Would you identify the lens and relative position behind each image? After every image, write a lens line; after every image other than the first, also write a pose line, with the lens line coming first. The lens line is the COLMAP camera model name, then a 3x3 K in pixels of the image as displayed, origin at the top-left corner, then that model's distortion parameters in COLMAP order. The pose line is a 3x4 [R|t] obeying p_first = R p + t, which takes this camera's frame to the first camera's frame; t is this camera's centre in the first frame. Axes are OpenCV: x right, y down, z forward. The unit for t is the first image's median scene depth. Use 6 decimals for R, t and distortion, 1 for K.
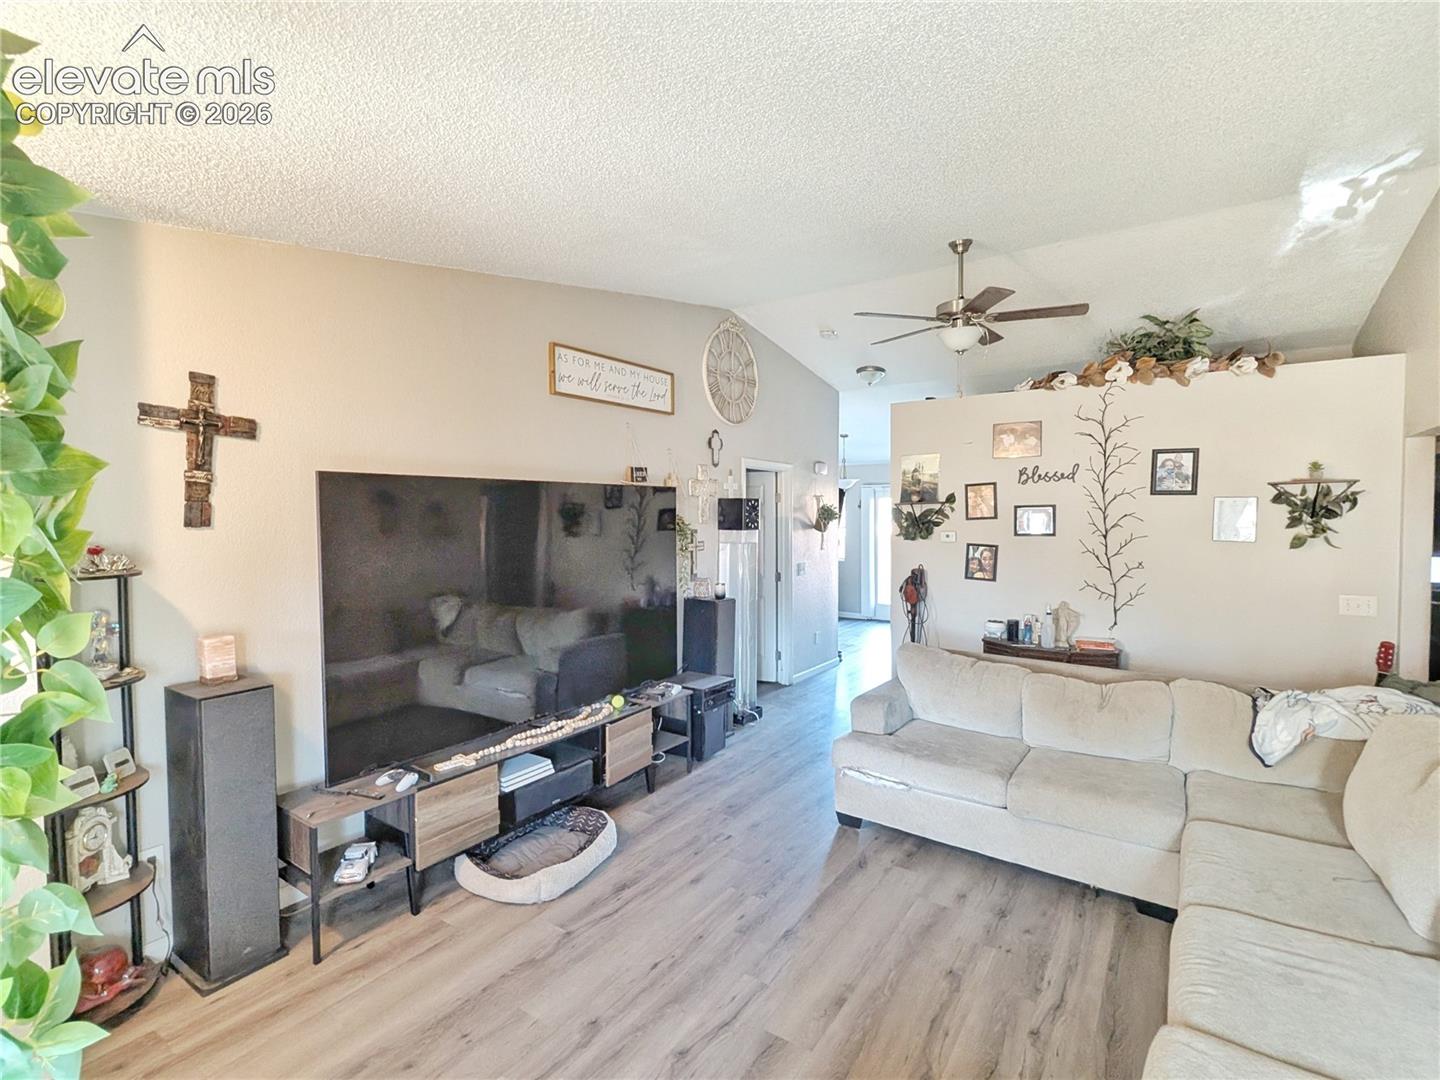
lens RADIAL K [[684.0, 0, 720.0], [0, 684.0, 540.0], [0, 0, 1]] dist [0.000764, 0.000053]
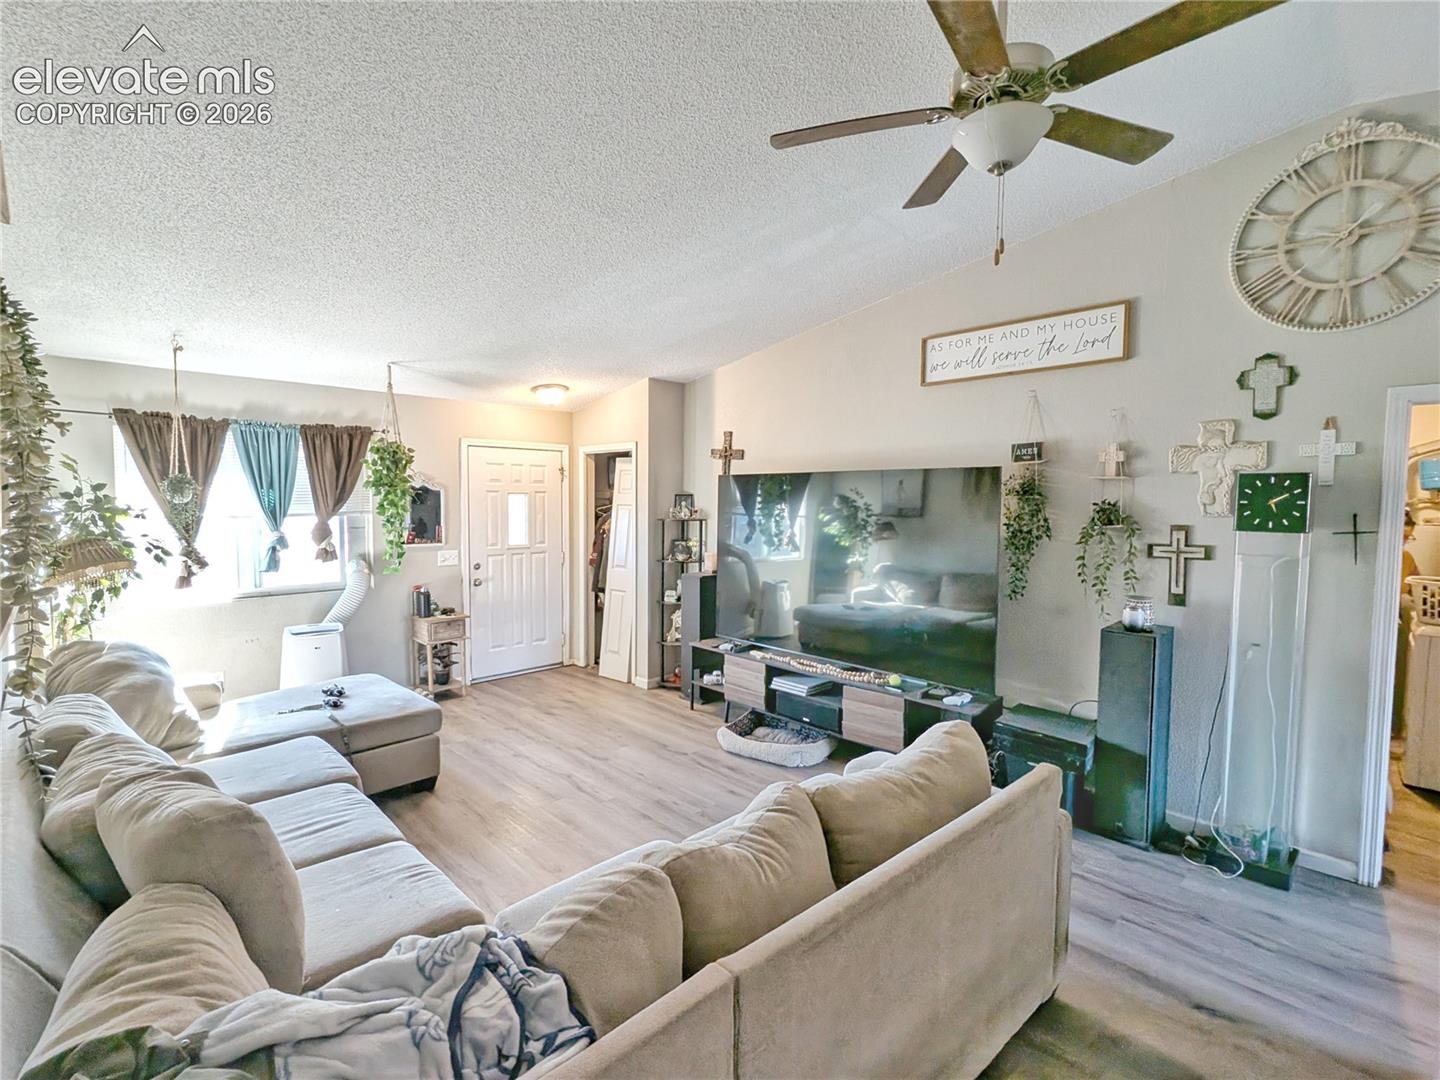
lens RADIAL K [[679.0, 0, 720.0], [0, 679.0, 540.0], [0, 0, 1]] dist [0.001668, 0.000182]
pose [[-0.196694, 0.064955, -0.978311, 0.851325], [-0.042286, 0.996313, 0.074652, -0.038527], [0.979553, 0.056052, -0.193222, 0.881899]]
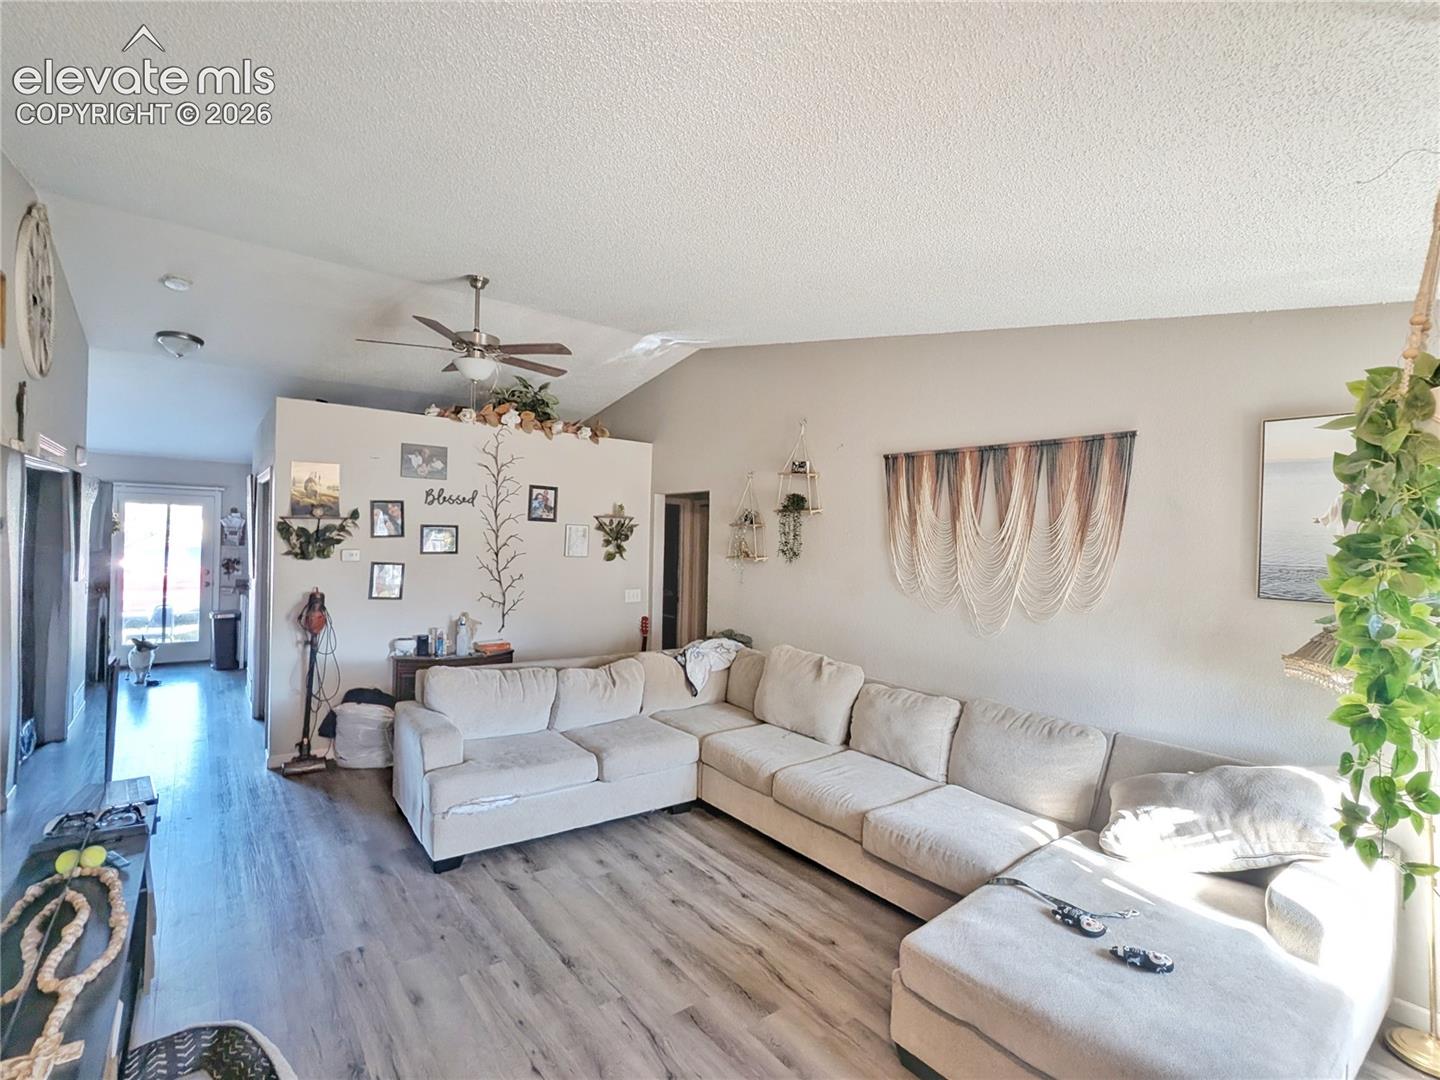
lens RADIAL K [[679.0, 0, 720.0], [0, 679.0, 540.0], [0, 0, 1]] dist [0.001668, 0.000182]
pose [[0.307300, 0.006909, 0.951588, -0.501500], [0.006484, 0.999935, -0.009354, -0.017754], [-0.951591, 0.009045, 0.307235, 0.309853]]
